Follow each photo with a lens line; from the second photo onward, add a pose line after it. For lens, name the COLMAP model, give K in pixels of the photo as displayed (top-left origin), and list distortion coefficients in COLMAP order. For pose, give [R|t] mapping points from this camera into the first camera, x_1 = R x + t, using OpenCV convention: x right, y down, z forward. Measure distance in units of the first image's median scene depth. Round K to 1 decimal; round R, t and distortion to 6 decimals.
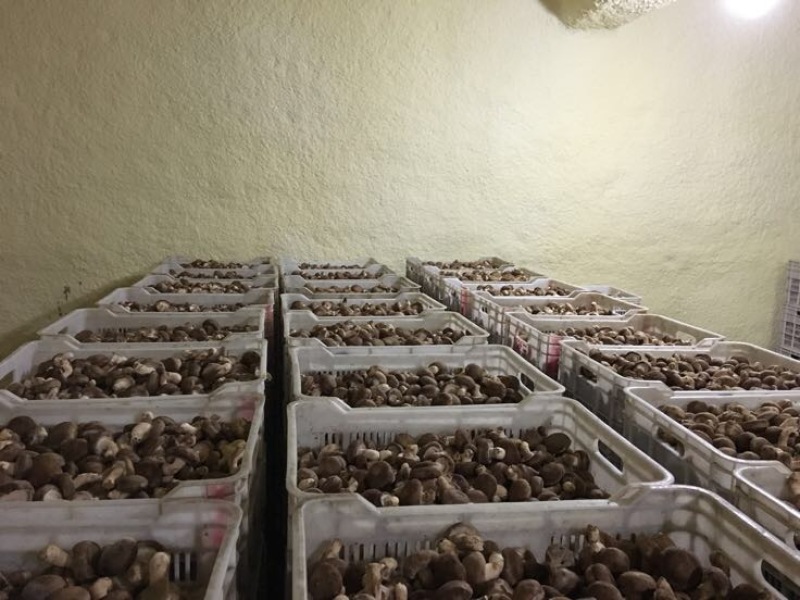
lens RADIAL K [[643.8, 0, 398.8], [0, 643.8, 302.2], [0, 0, 1]] dist [0.004907, -0.055617]
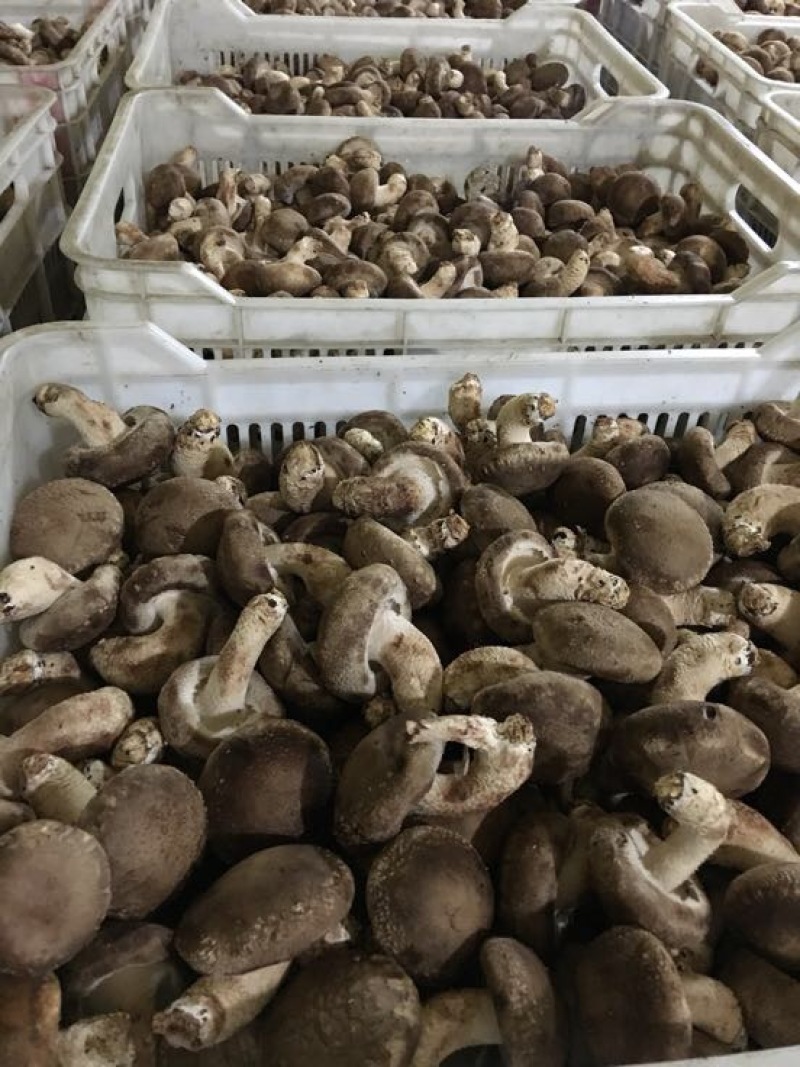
lens RADIAL K [[858.6, 0, 395.4], [0, 858.6, 536.2], [0, 0, 1]] dist [0.004907, -0.055617]
pose [[0.997073, 0.054293, -0.053834, 0.174277], [-0.016407, 0.839629, 0.542913, 0.151042], [0.074677, -0.540440, 0.838062, -0.069678]]
